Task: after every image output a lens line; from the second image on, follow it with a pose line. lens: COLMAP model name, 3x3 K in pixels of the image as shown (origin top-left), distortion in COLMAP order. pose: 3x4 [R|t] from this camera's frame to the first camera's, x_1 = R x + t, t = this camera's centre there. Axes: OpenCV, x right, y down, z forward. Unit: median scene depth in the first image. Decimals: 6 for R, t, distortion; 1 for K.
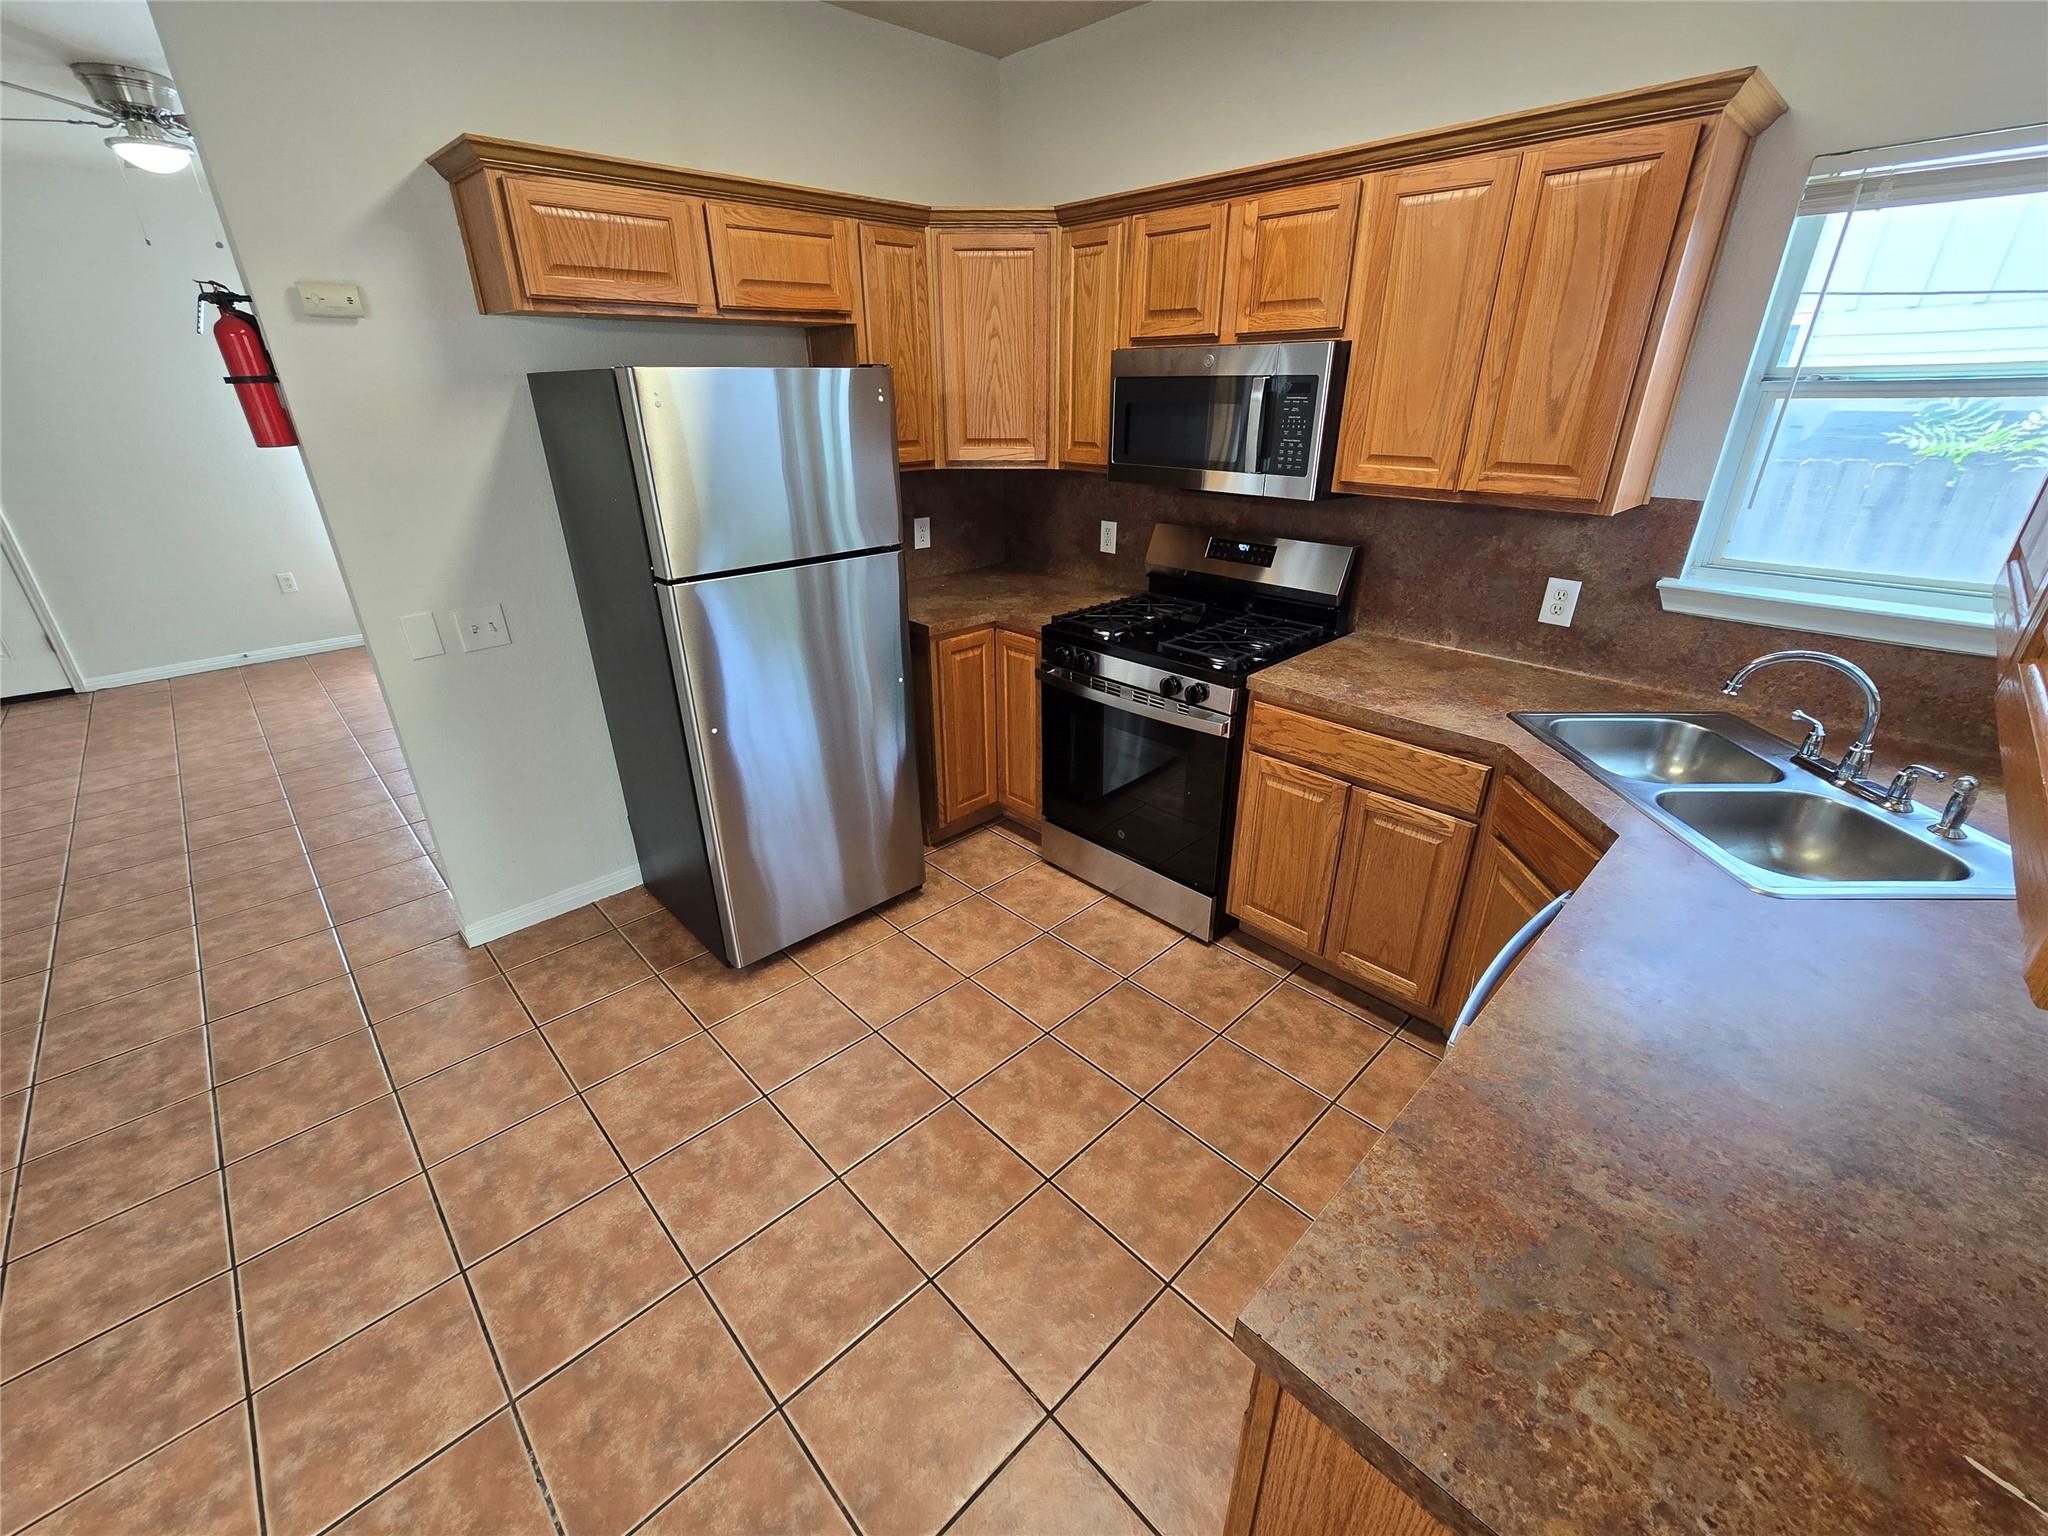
lens RADIAL K [[842.1, 0, 1027.6], [0, 842.1, 772.9], [0, 0, 1]] dist [-0.007976, 0.002951]
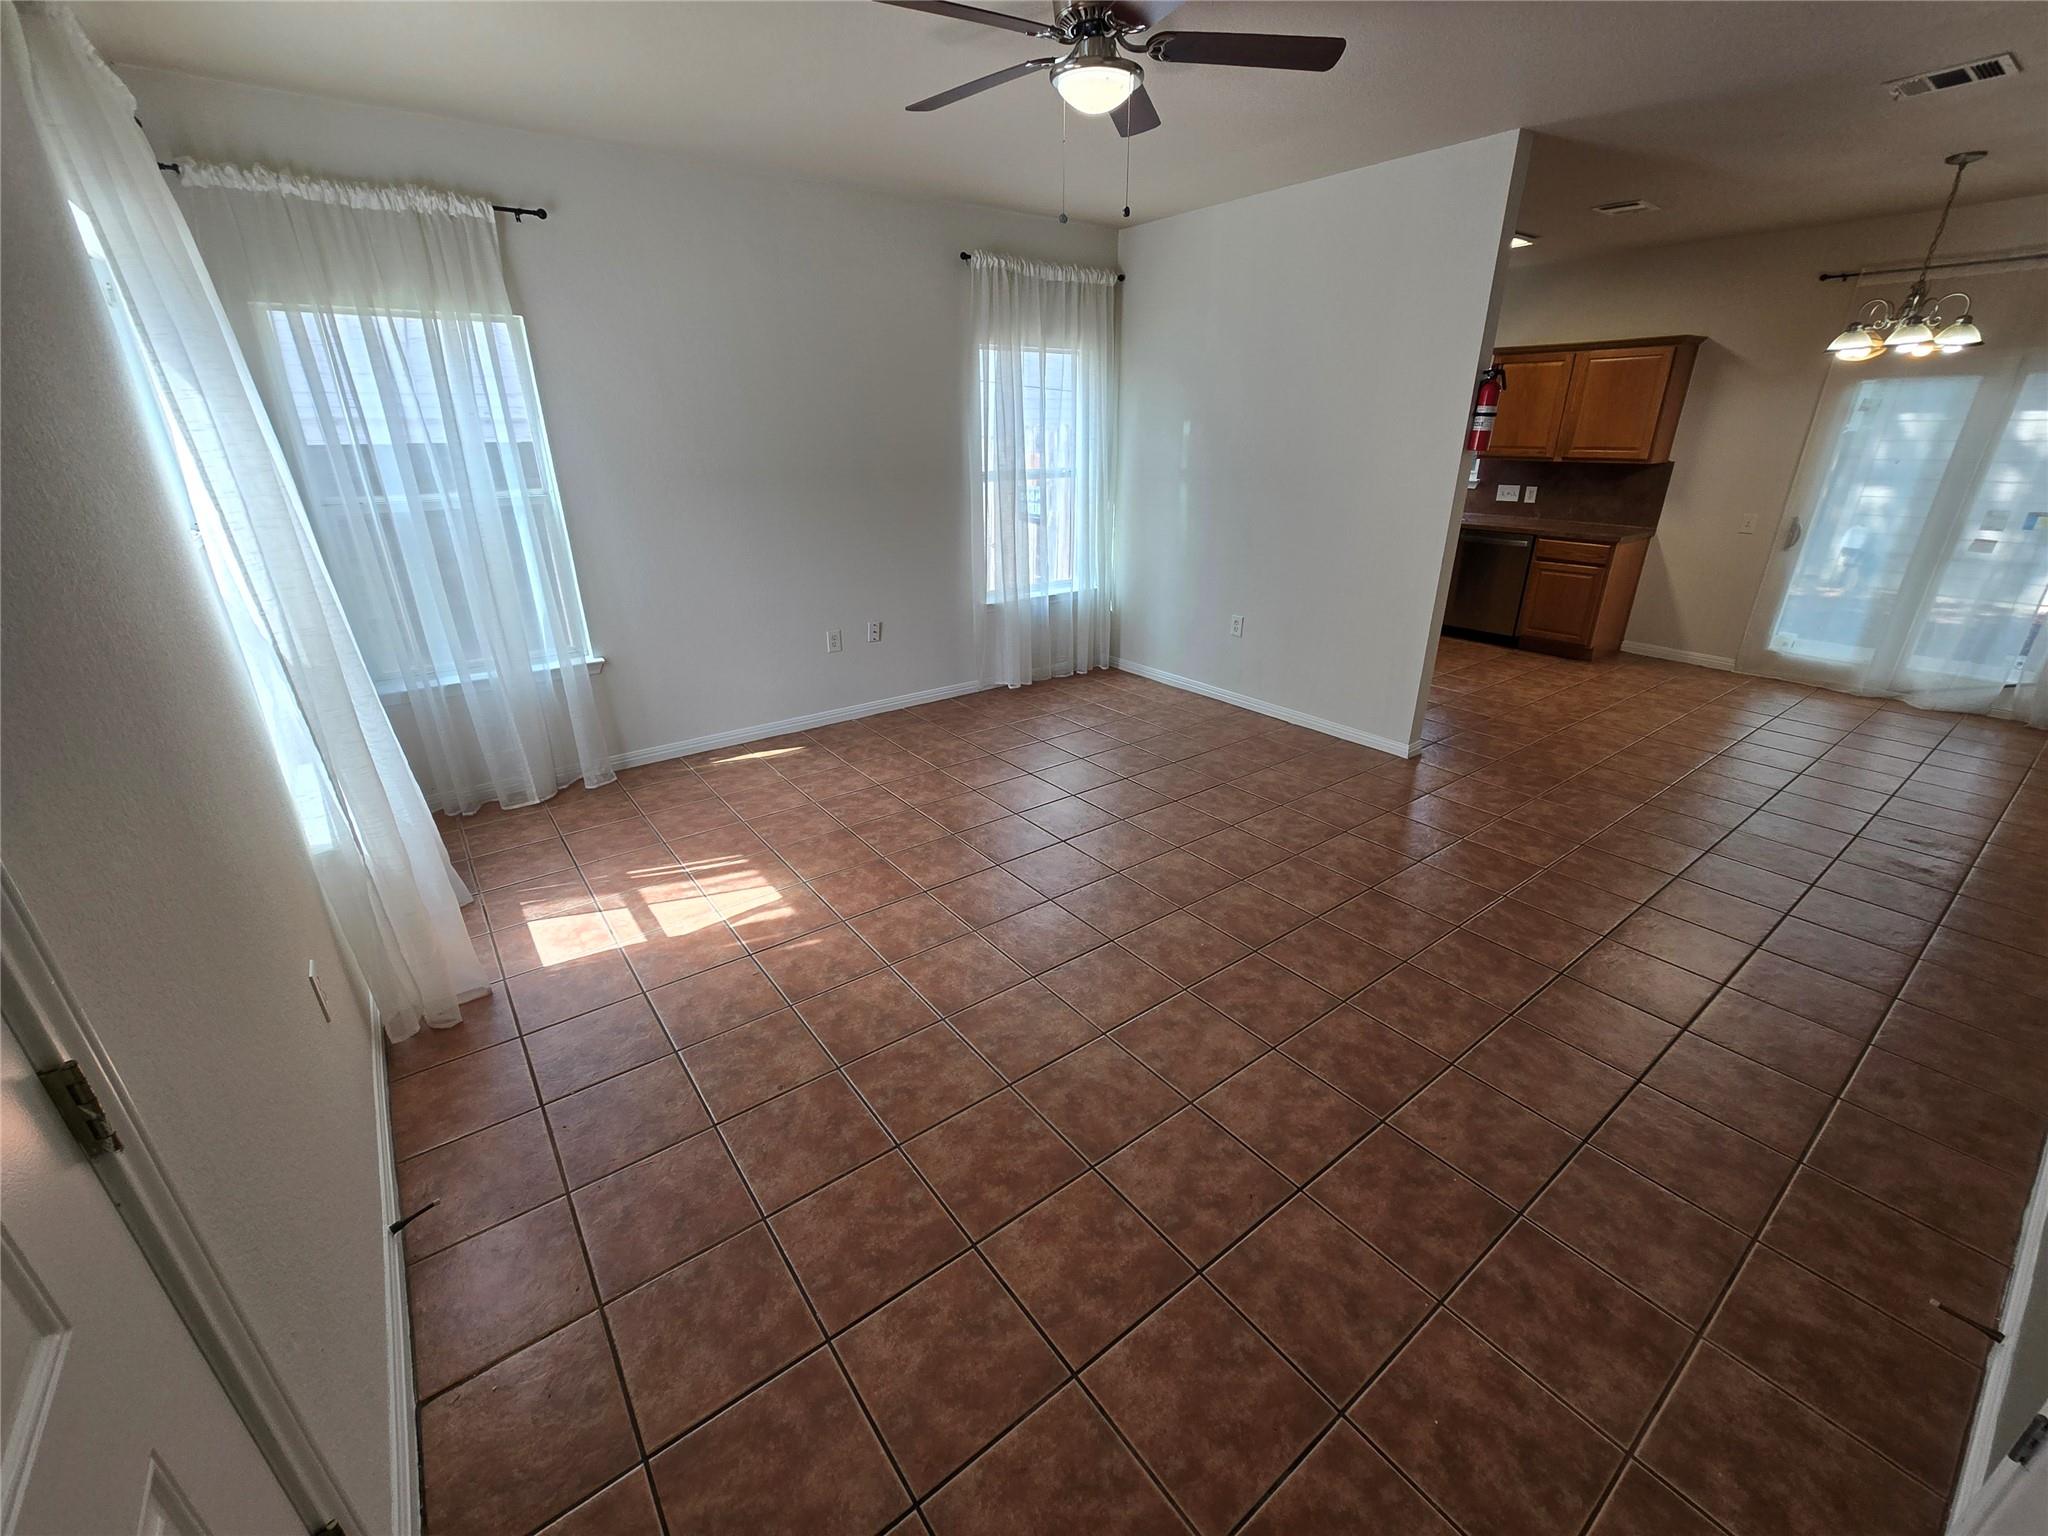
lens RADIAL K [[842.1, 0, 1028.5], [0, 842.1, 765.3], [0, 0, 1]] dist [-0.007976, 0.002951]
pose [[0.120683, -0.370190, 0.921084, -2.541763], [0.420415, 0.859605, 0.290397, -0.638723], [-0.899270, 0.352191, 0.259373, 1.416589]]
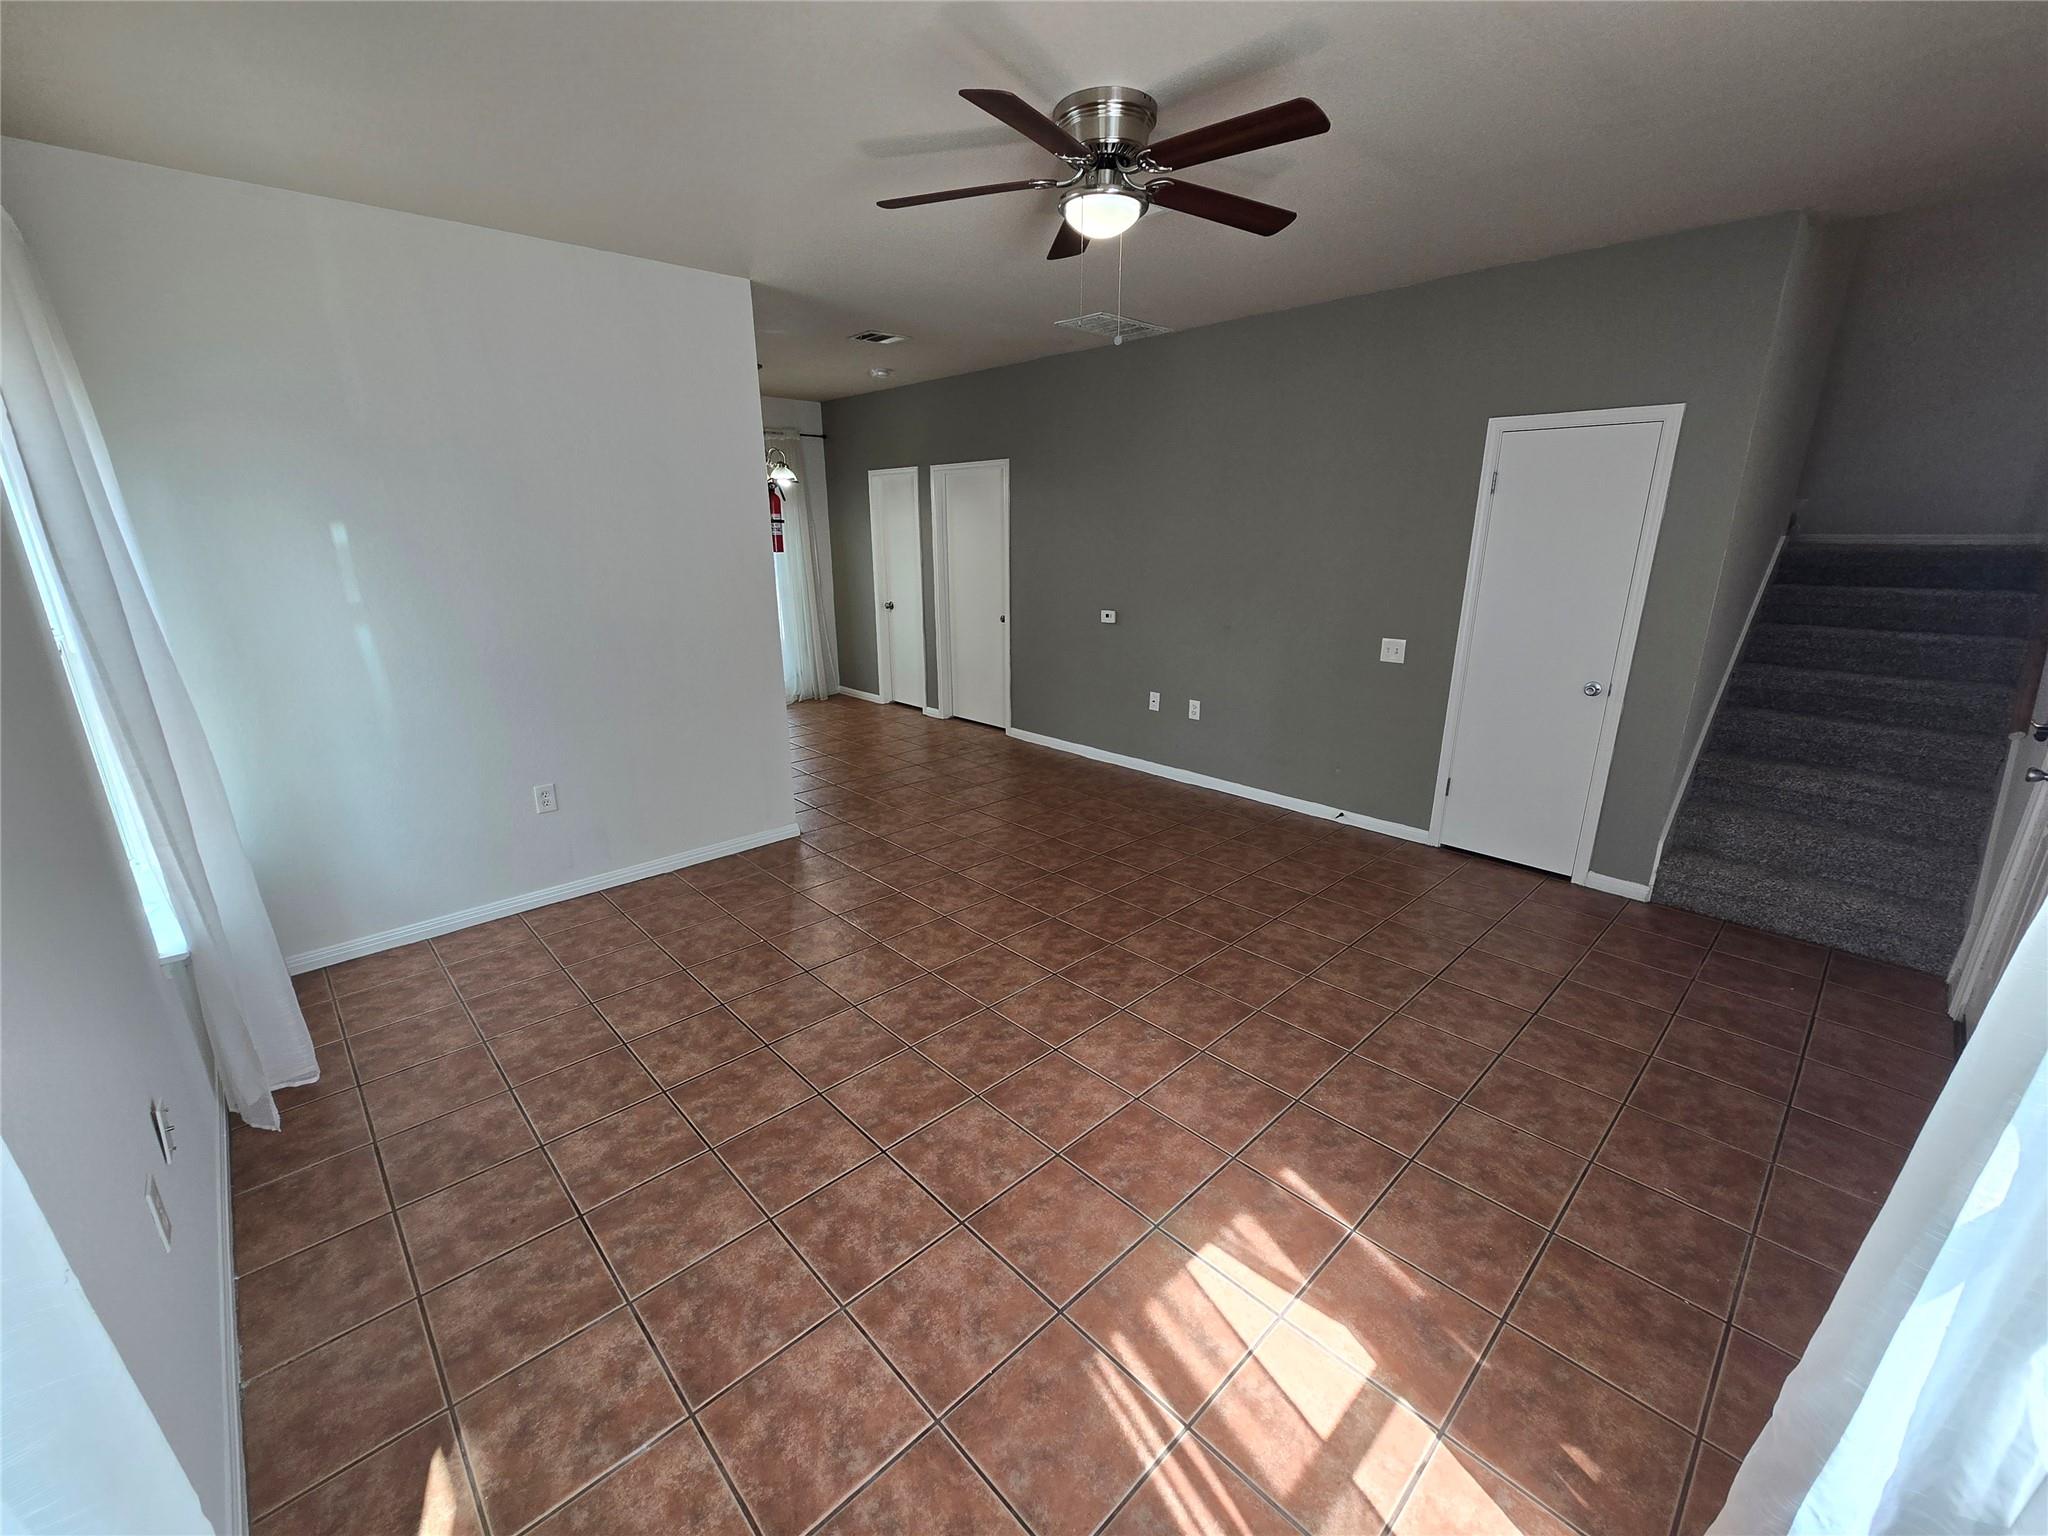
lens RADIAL K [[842.1, 0, 1016.7], [0, 842.1, 771.9], [0, 0, 1]] dist [-0.007976, 0.002951]
pose [[-0.999856, 0.005792, 0.015925, -1.301229], [0.014861, 0.751267, 0.659831, -1.142985], [-0.008142, 0.659973, -0.751245, 2.480526]]
